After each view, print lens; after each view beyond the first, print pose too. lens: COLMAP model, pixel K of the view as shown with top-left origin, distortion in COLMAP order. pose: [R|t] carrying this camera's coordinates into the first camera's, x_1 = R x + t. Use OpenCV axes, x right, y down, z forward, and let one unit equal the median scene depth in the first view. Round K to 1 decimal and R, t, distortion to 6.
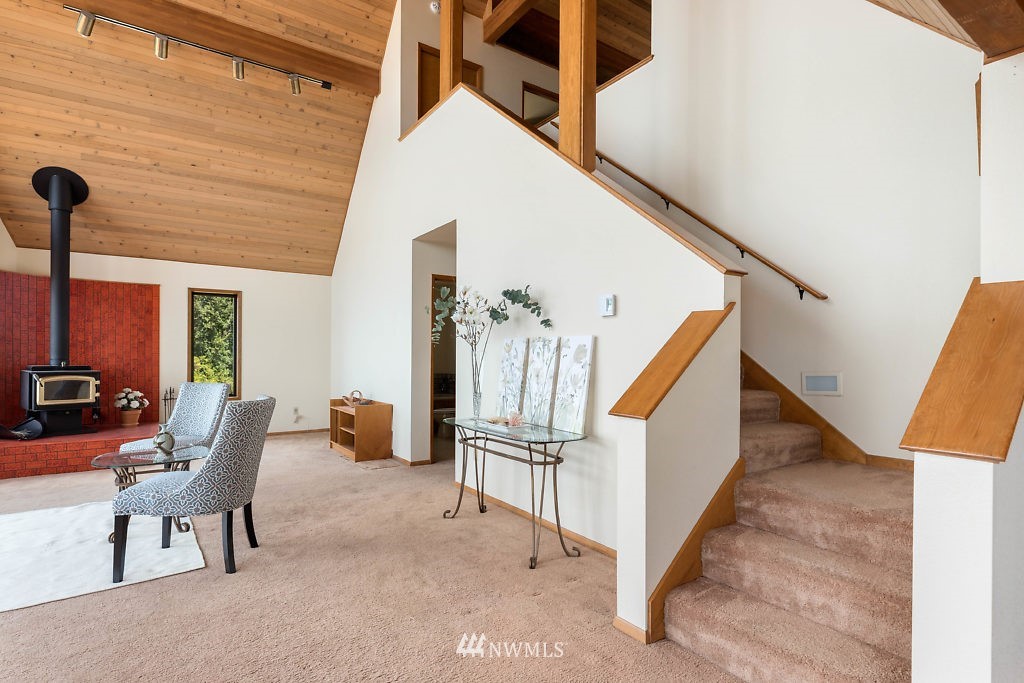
lens RADIAL K [[517.3, 0, 513.4], [0, 517.3, 358.7], [0, 0, 1]] dist [-0.001457, 0.000045]
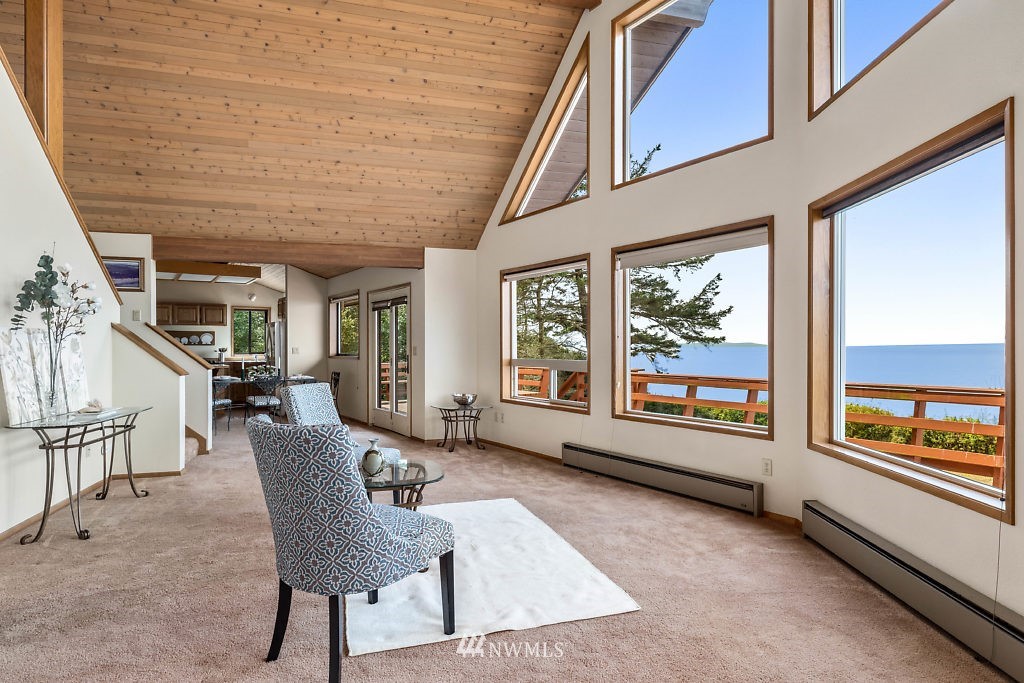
lens RADIAL K [[556.7, 0, 511.3], [0, 556.7, 347.9], [0, 0, 1]] dist [-0.001240, 0.001792]
pose [[-0.951518, -0.006238, 0.307530, -0.696083], [-0.003690, 0.999954, 0.008867, -0.010598], [-0.307571, 0.007303, -0.951497, 1.058541]]
